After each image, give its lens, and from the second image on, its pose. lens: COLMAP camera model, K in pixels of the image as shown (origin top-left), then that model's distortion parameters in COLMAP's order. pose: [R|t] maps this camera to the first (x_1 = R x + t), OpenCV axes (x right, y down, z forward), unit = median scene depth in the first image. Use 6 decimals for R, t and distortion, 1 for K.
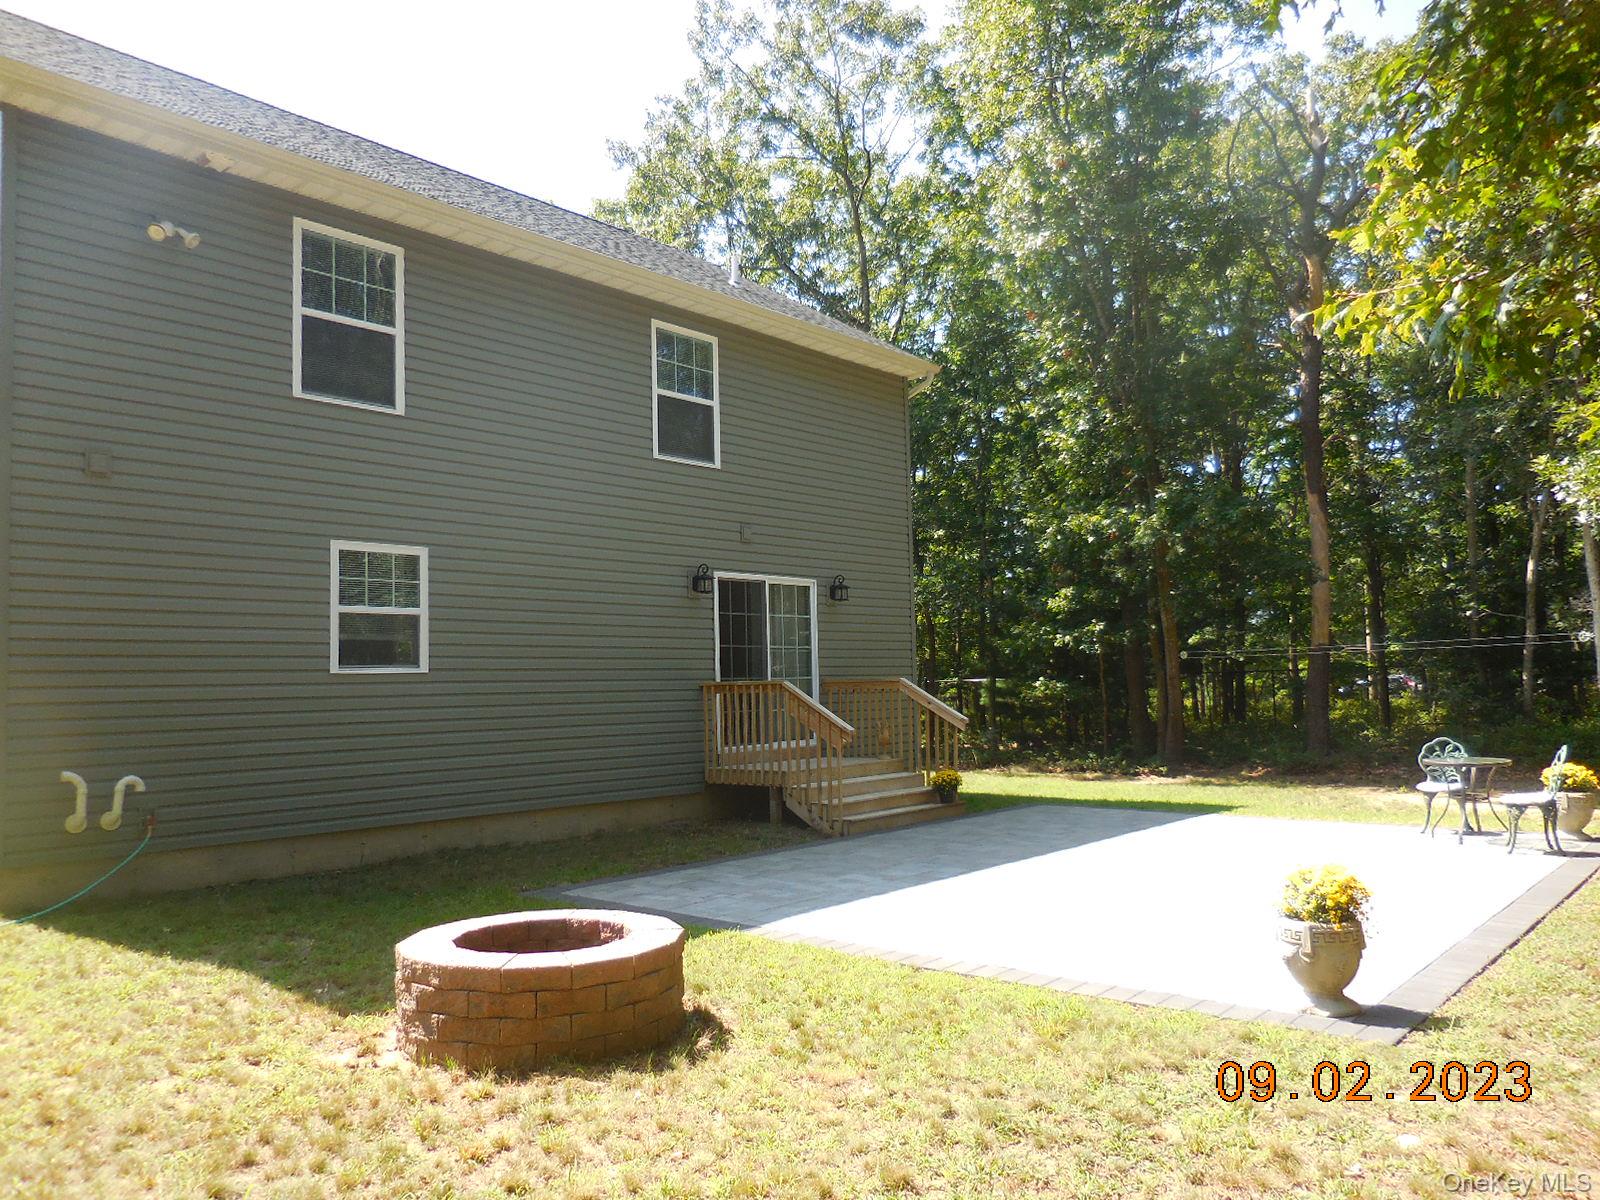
lens RADIAL K [[1207.0, 0, 800.0], [0, 1207.0, 600.0], [0, 0, 1]] dist [-0.001677, 0.004843]
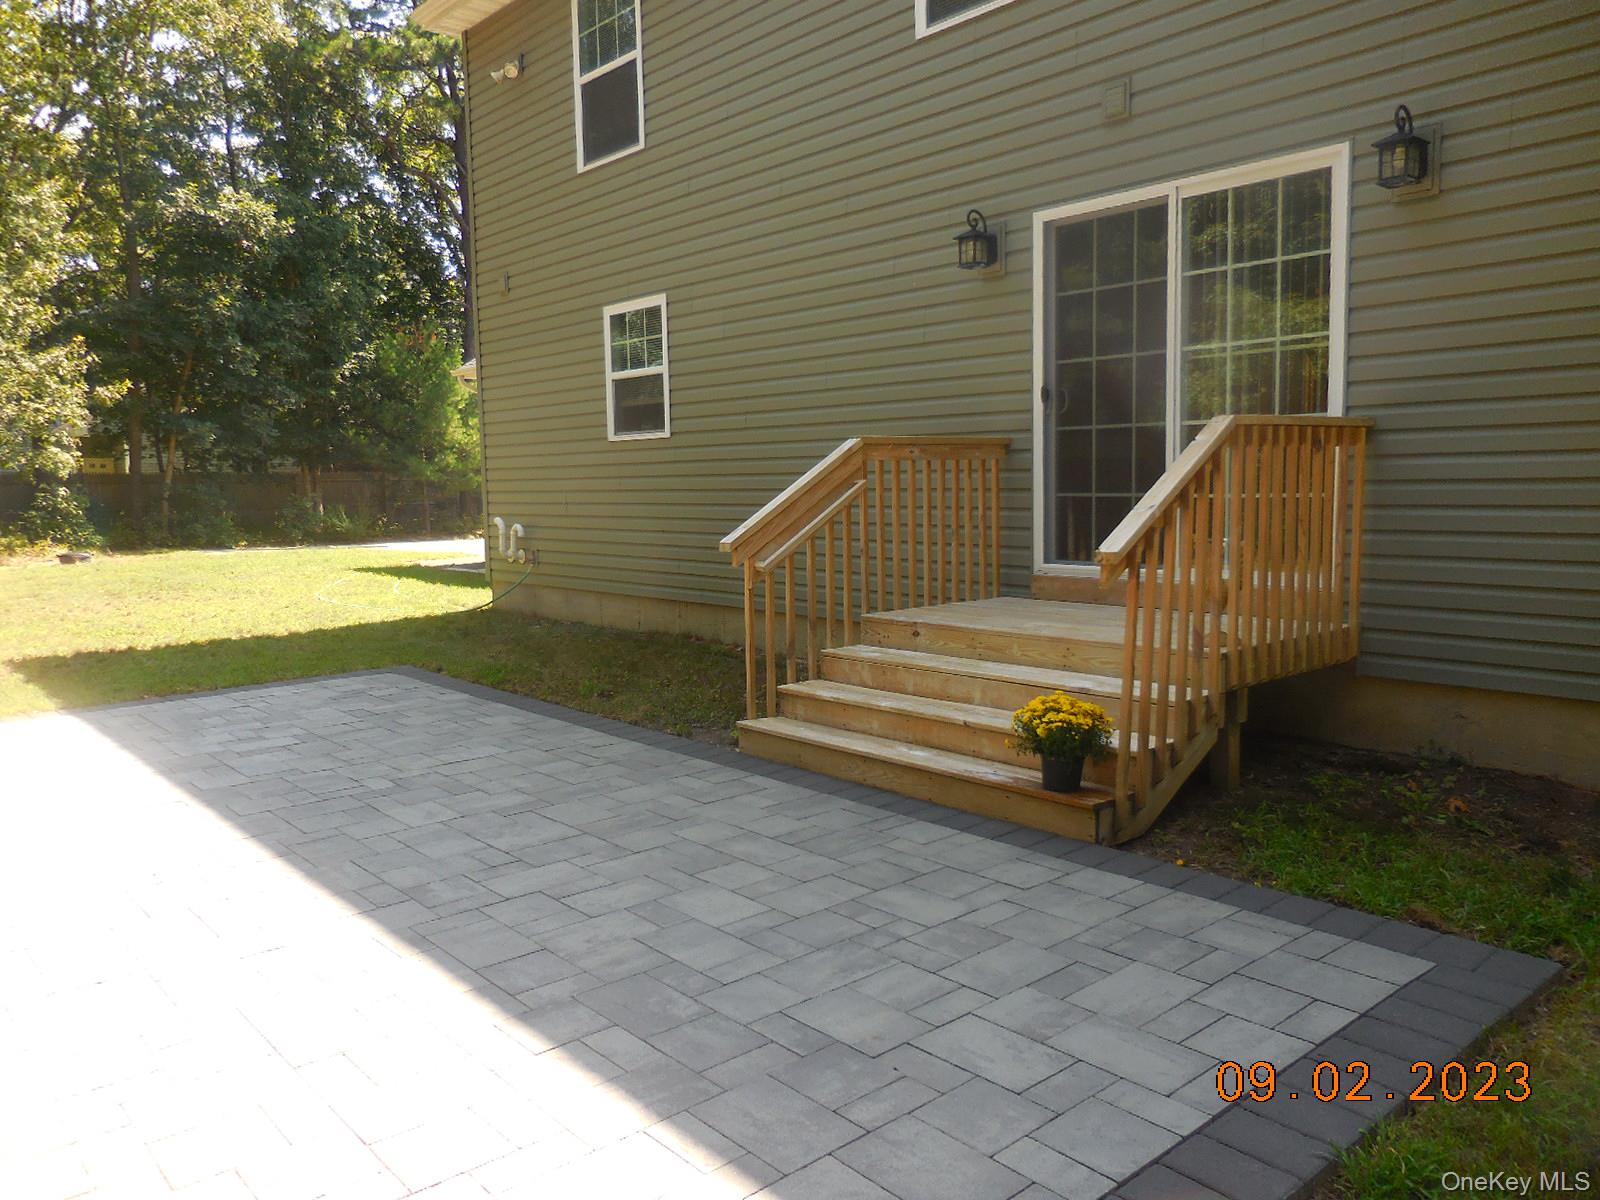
lens RADIAL K [[1207.0, 0, 800.0], [0, 1207.0, 600.0], [0, 0, 1]] dist [-0.001677, 0.004843]
pose [[-0.149880, 0.125244, -0.980739, 0.574445], [0.090955, 0.989485, 0.112460, 0.088623], [0.984512, -0.072348, -0.159696, 1.235304]]
